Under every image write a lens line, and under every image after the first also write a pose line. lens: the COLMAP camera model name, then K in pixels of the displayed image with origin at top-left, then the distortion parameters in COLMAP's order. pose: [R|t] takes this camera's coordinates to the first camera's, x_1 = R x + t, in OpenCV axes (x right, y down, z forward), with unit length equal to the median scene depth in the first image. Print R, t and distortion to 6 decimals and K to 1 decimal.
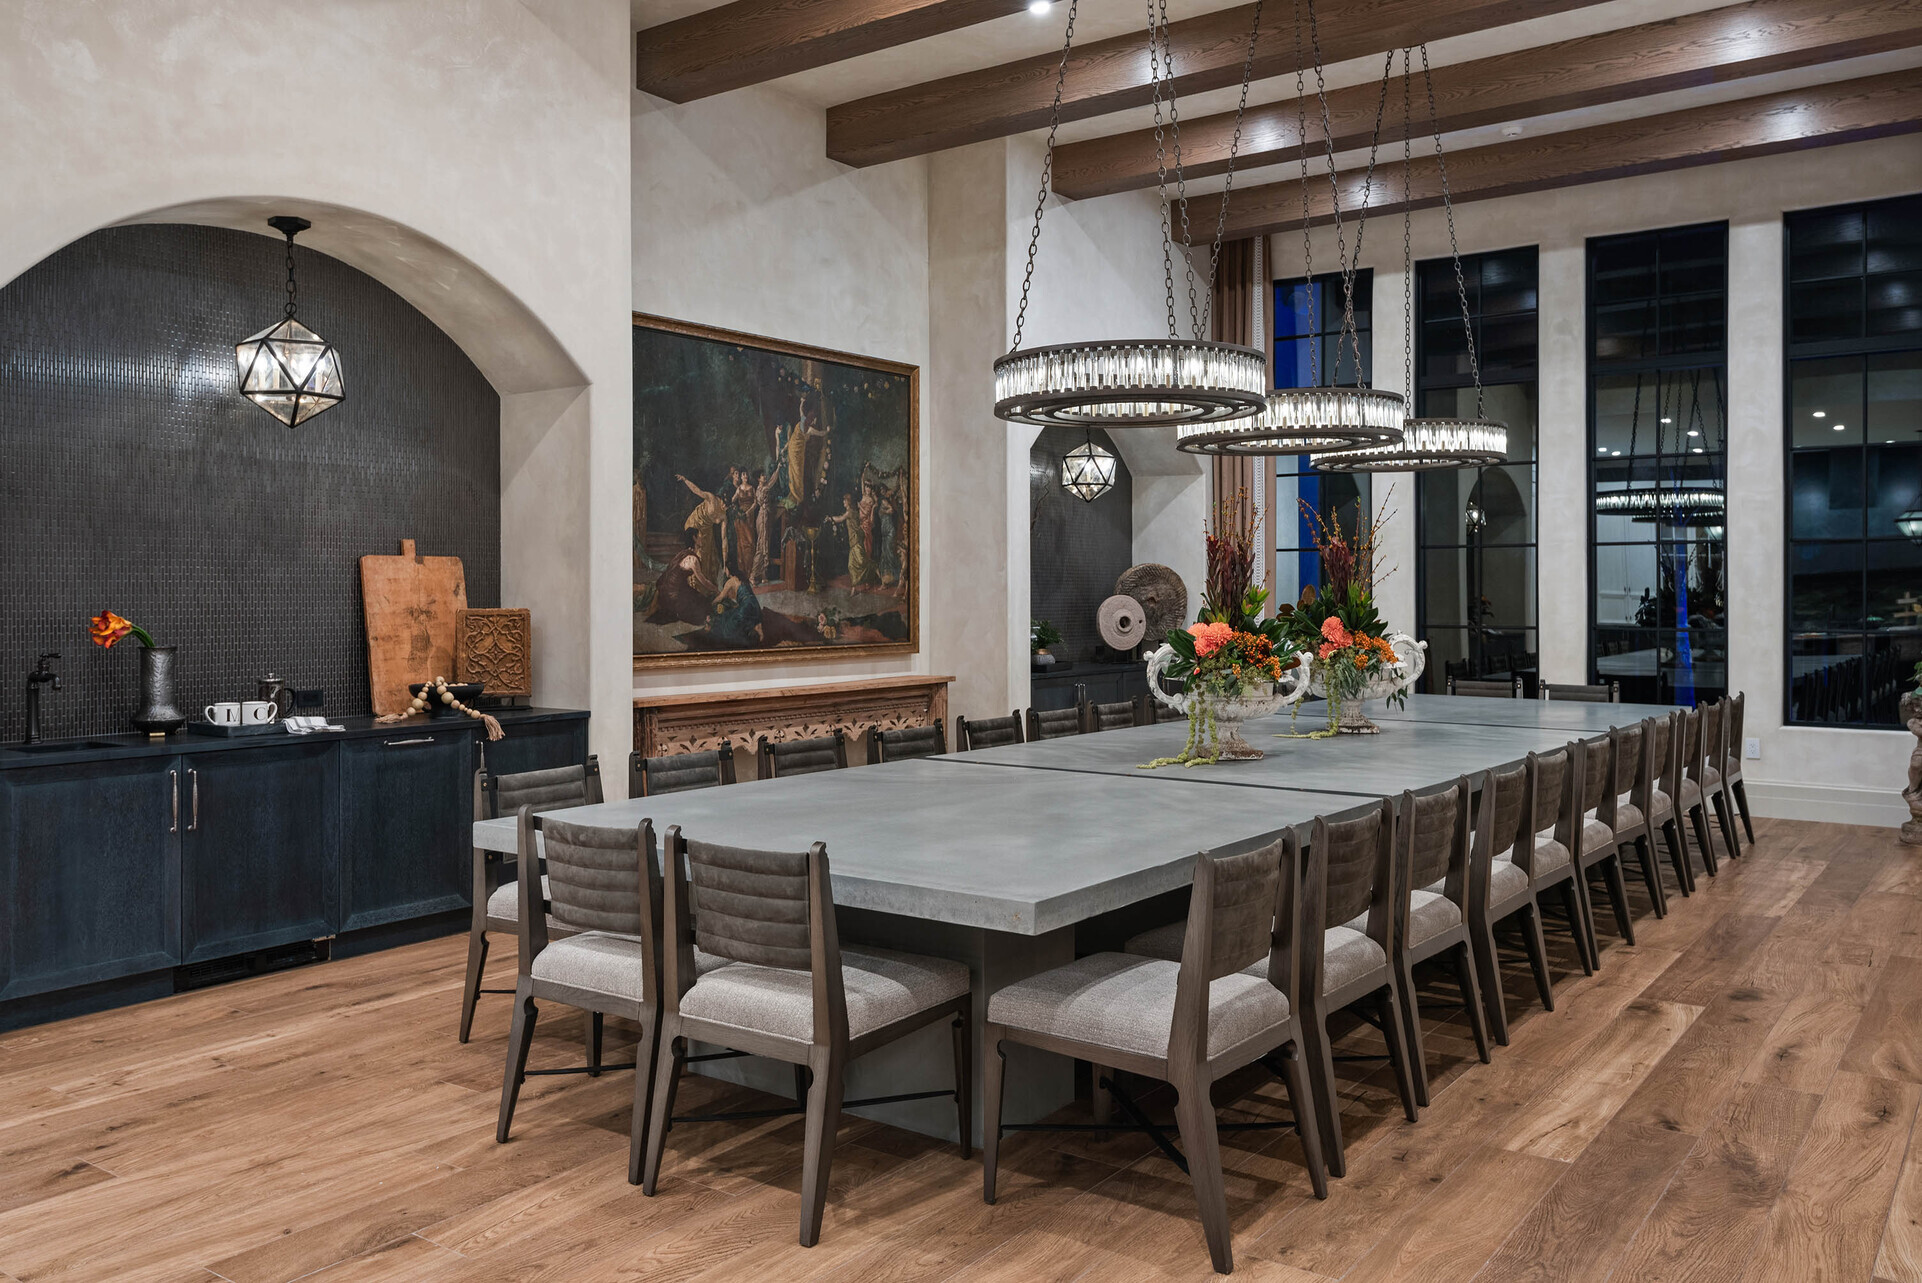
lens RADIAL K [[1518.3, 0, 968.0], [0, 1518.3, 593.5], [0, 0, 1]] dist [-0.002238, -0.000625]
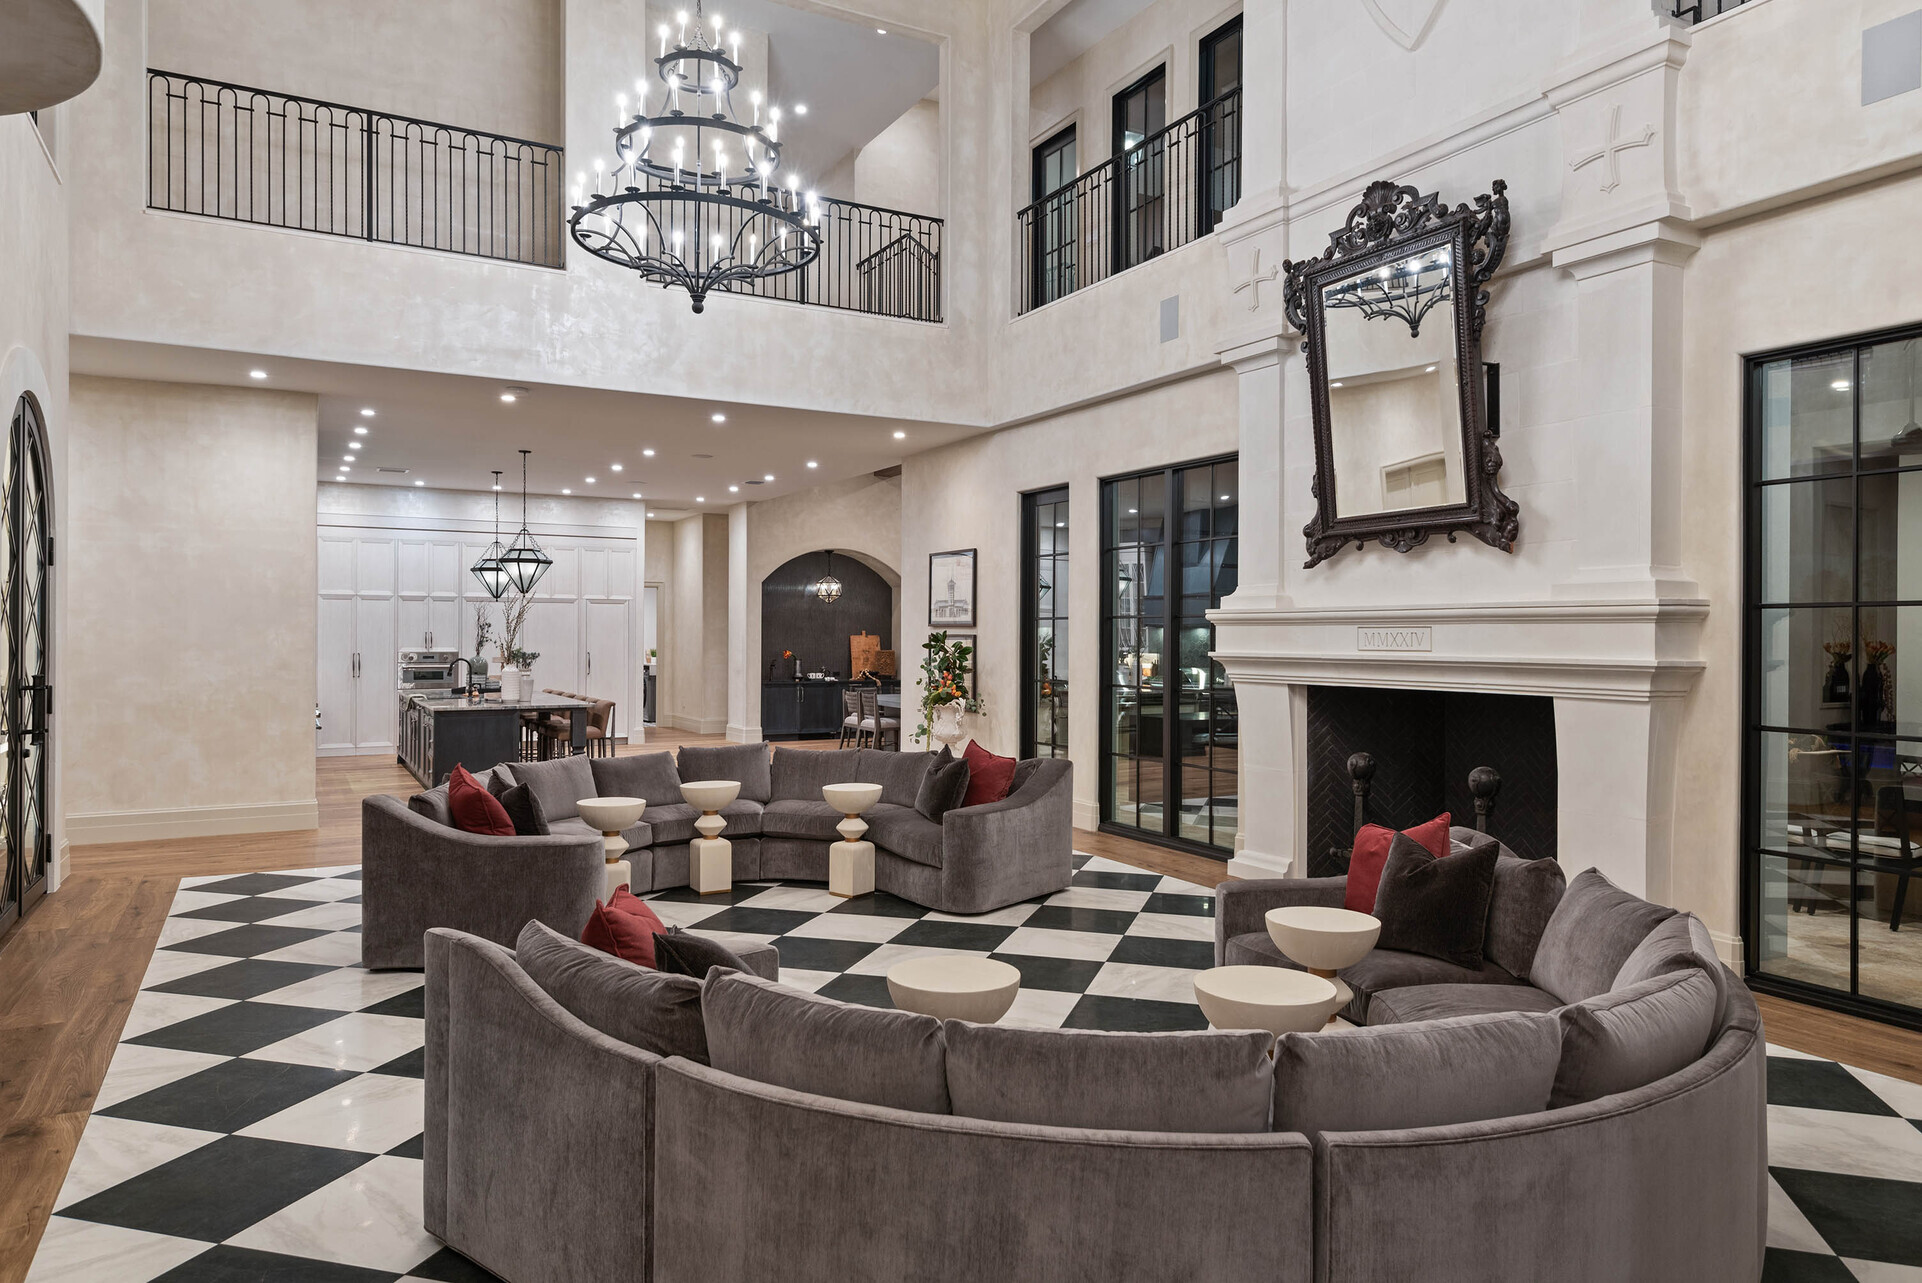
lens RADIAL K [[1283.7, 0, 961.4], [0, 1283.7, 639.4], [0, 0, 1]] dist [0.000079, 0.000000]
pose [[0.893507, 0.007419, -0.448988, 1.333092], [-0.005705, 0.999970, 0.005170, -0.035803], [0.449014, -0.002058, 0.893523, -1.786498]]
